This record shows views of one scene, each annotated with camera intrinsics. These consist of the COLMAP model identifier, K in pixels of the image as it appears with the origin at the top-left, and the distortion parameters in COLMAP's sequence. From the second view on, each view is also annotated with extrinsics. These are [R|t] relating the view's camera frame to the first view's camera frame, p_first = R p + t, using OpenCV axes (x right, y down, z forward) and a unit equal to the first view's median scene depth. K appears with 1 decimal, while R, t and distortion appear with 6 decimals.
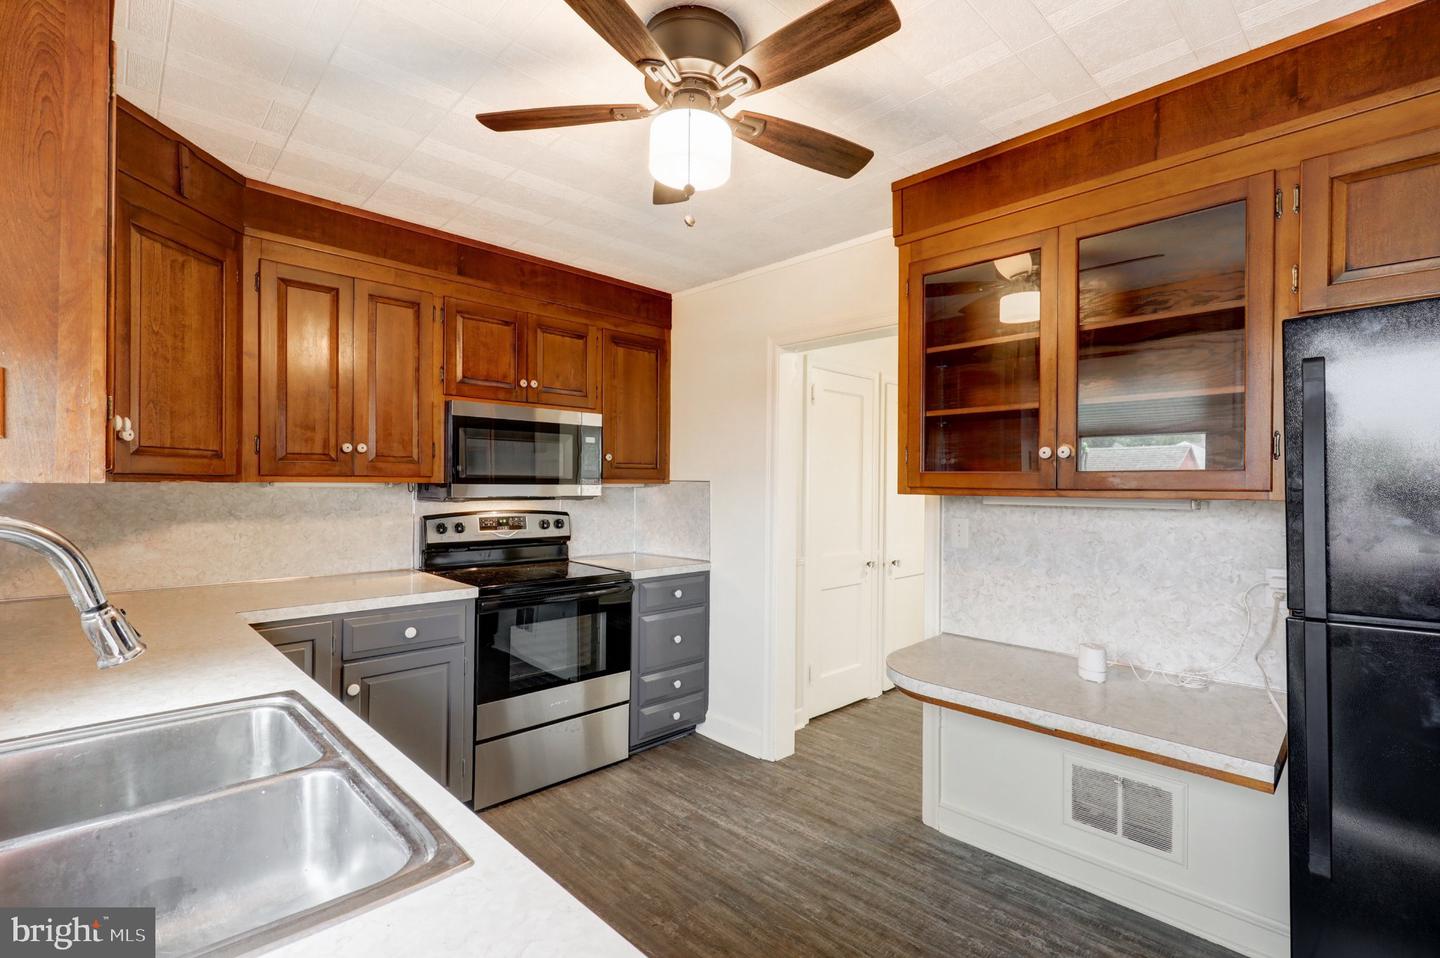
lens RADIAL K [[659.3, 0, 730.8], [0, 659.3, 482.0], [0, 0, 1]] dist [-0.002466, 0.001155]
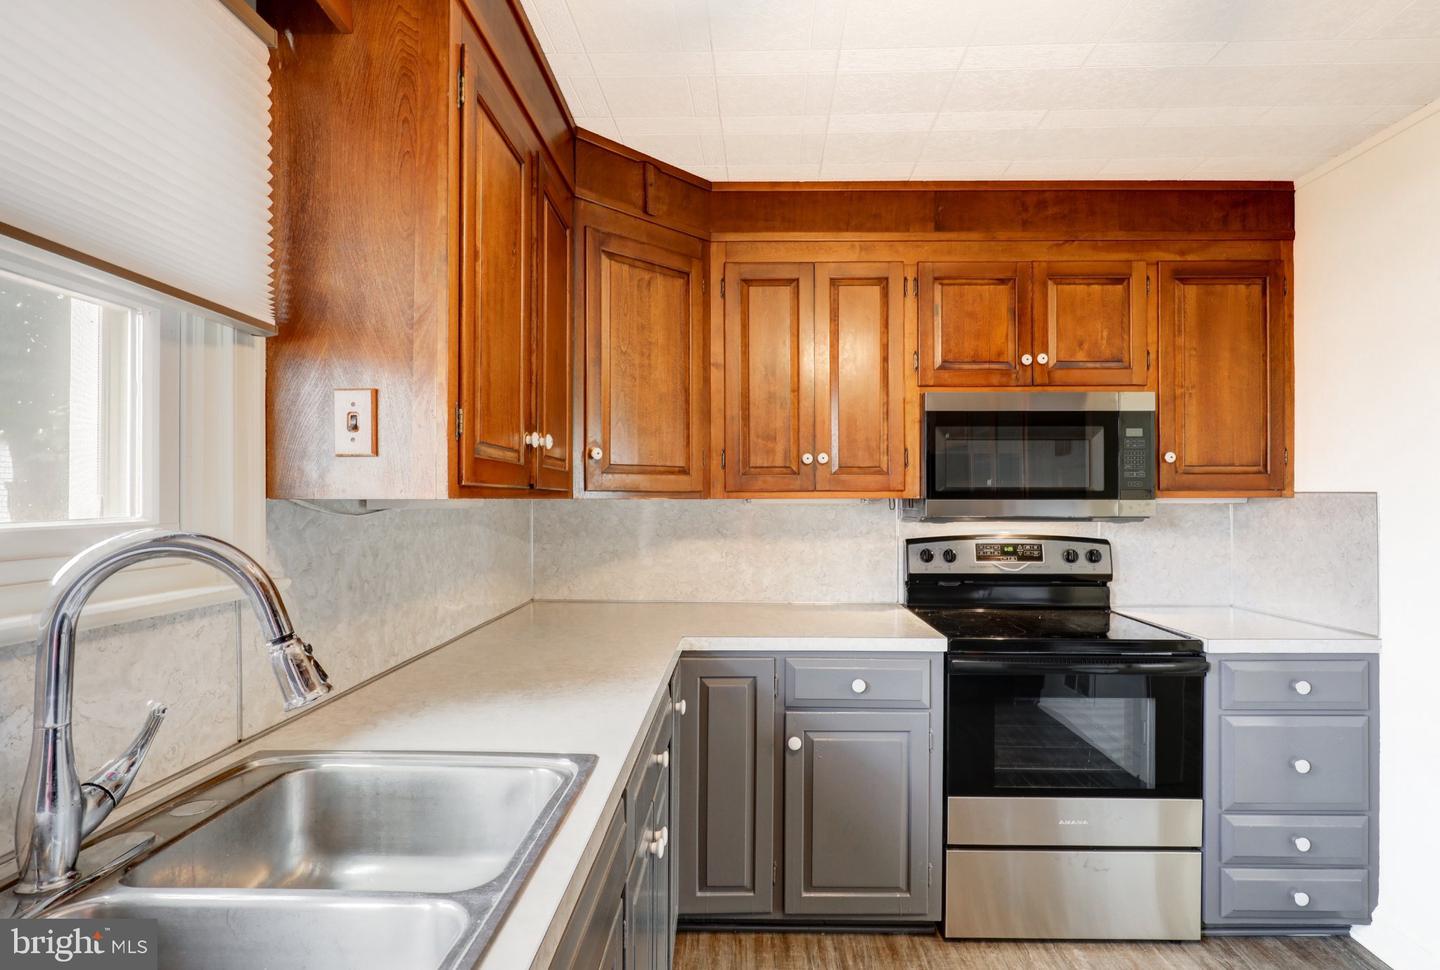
lens RADIAL K [[750.8, 0, 728.3], [0, 750.8, 494.2], [0, 0, 1]] dist [-0.002658, -0.000257]
pose [[0.696164, -0.011642, -0.717788, 0.051922], [0.006865, 0.999931, -0.009559, 0.003538], [0.717850, 0.001727, 0.696196, 0.218637]]
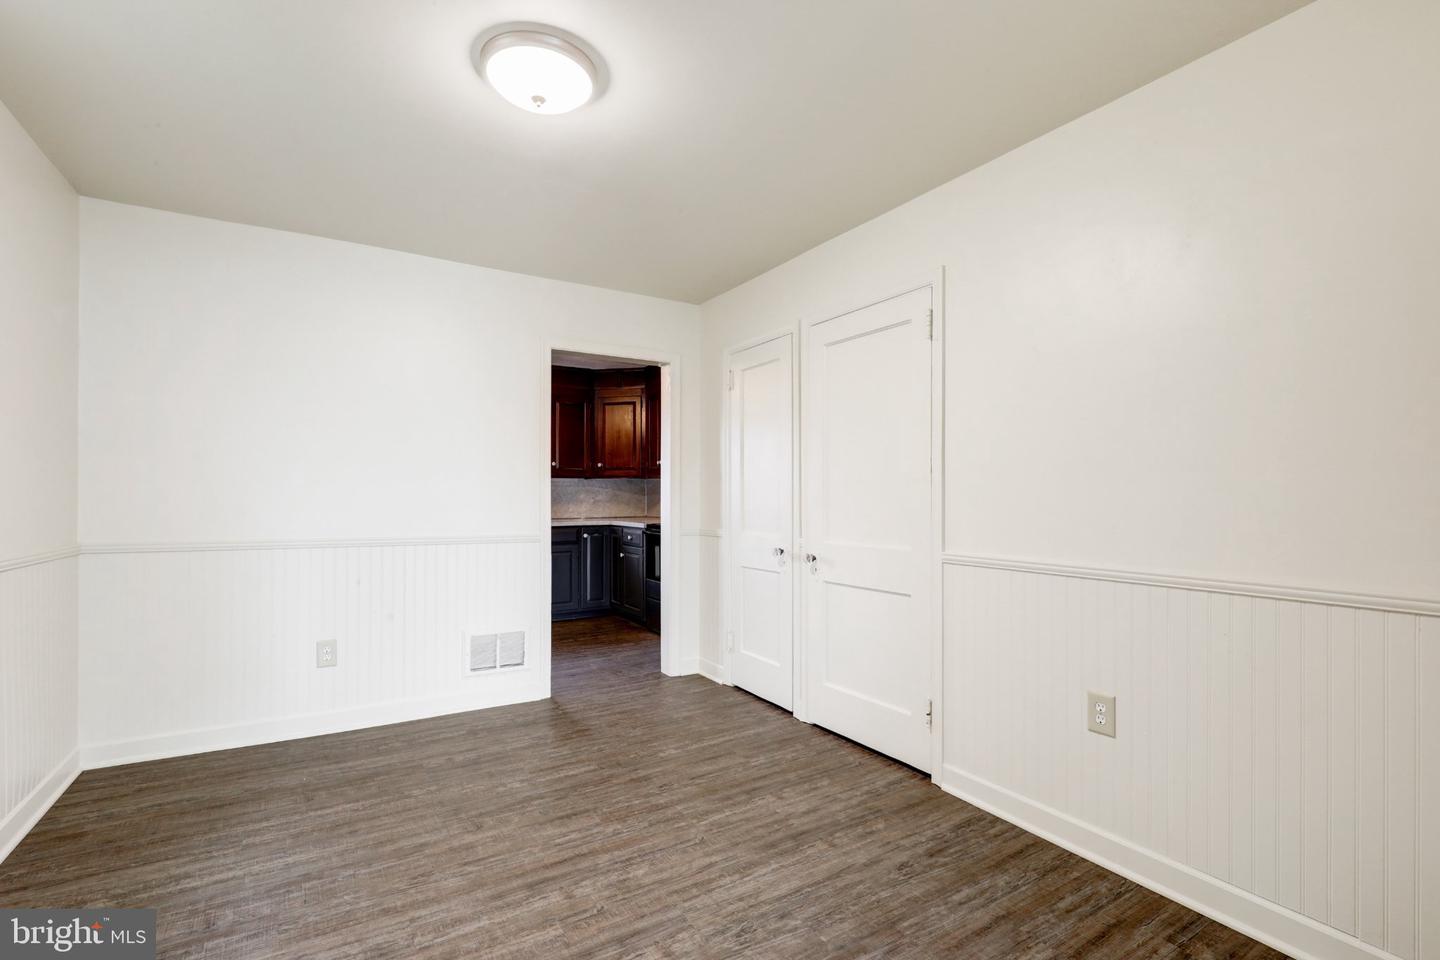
lens RADIAL K [[659.3, 0, 718.9], [0, 659.3, 486.1], [0, 0, 1]] dist [-0.002466, 0.001155]
pose [[-0.248282, -0.028485, -0.968269, 1.576033], [0.002048, 0.999550, -0.029931, 0.099340], [0.968686, -0.009414, -0.248112, 1.690346]]
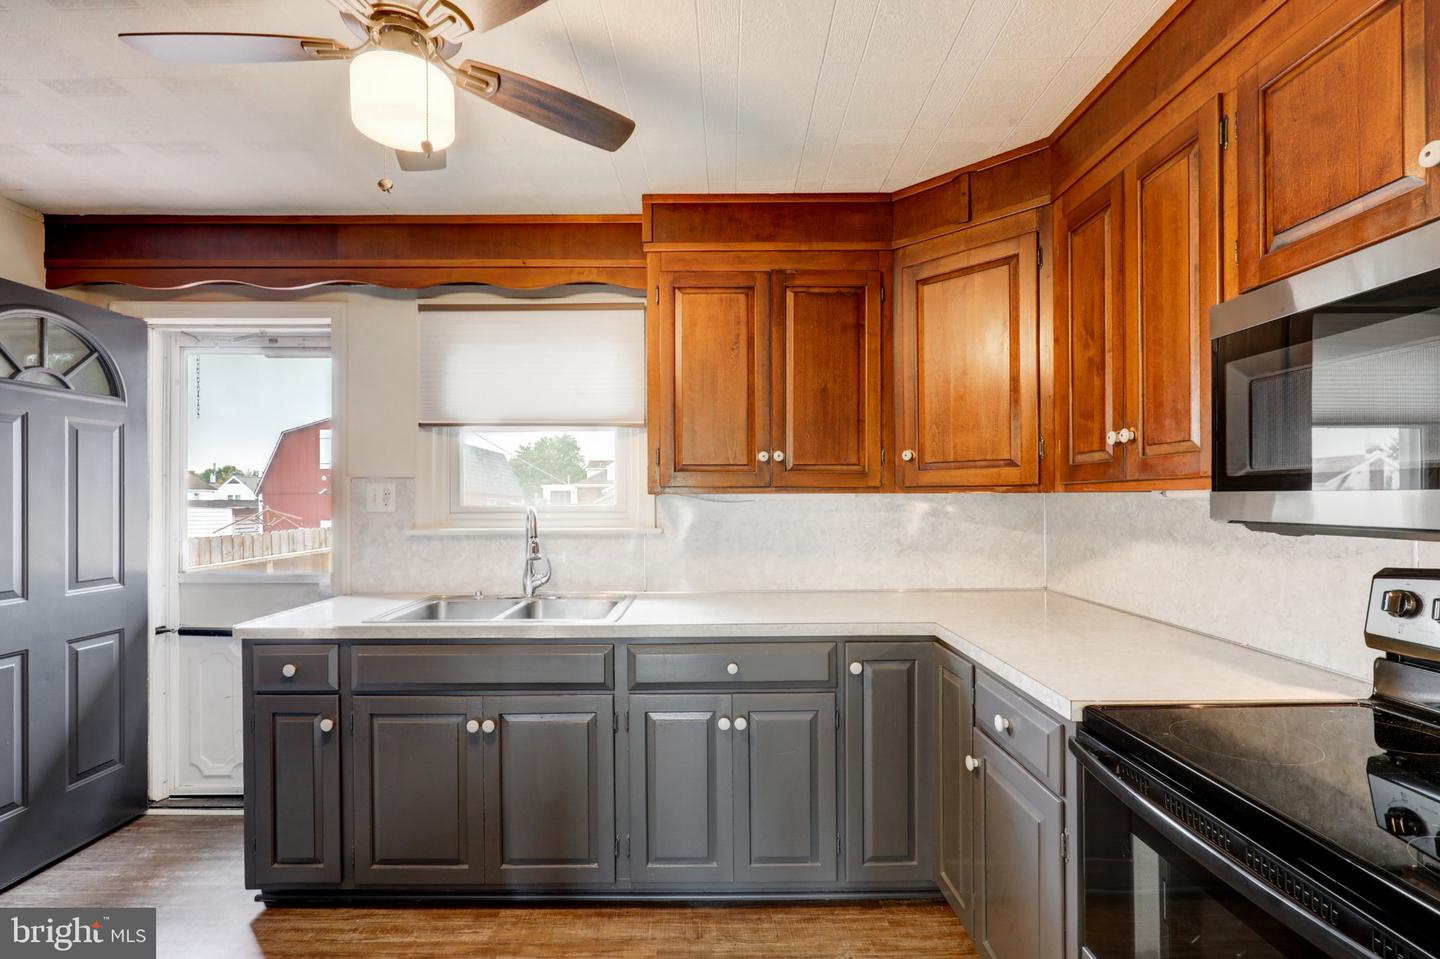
lens RADIAL K [[659.3, 0, 714.9], [0, 659.3, 494.2], [0, 0, 1]] dist [-0.002466, 0.001155]
pose [[-0.708384, -0.006243, -0.705800, 0.145355], [-0.000075, 0.999962, -0.008770, 0.008810], [0.705827, -0.006160, -0.708357, 1.105926]]
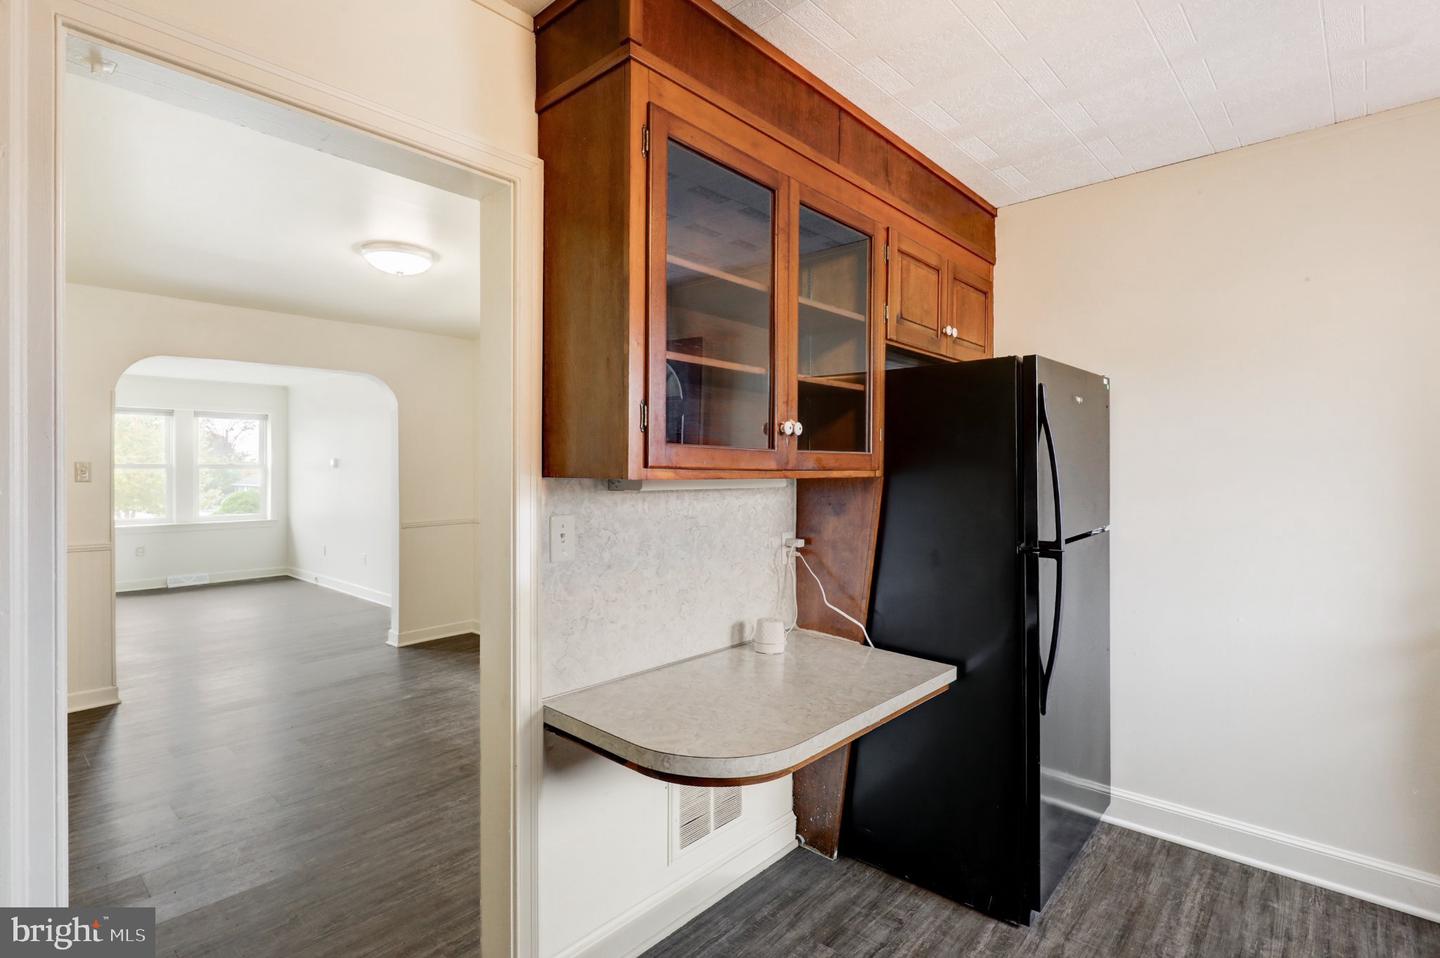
lens RADIAL K [[695.0, 0, 713.0], [0, 695.0, 470.5], [0, 0, 1]] dist [0.000317, 0.000502]
pose [[-0.039190, -0.010273, 0.999179, -0.323199], [-0.006748, 0.999927, 0.010017, 0.002594], [-0.999209, -0.006350, -0.039257, 0.819617]]
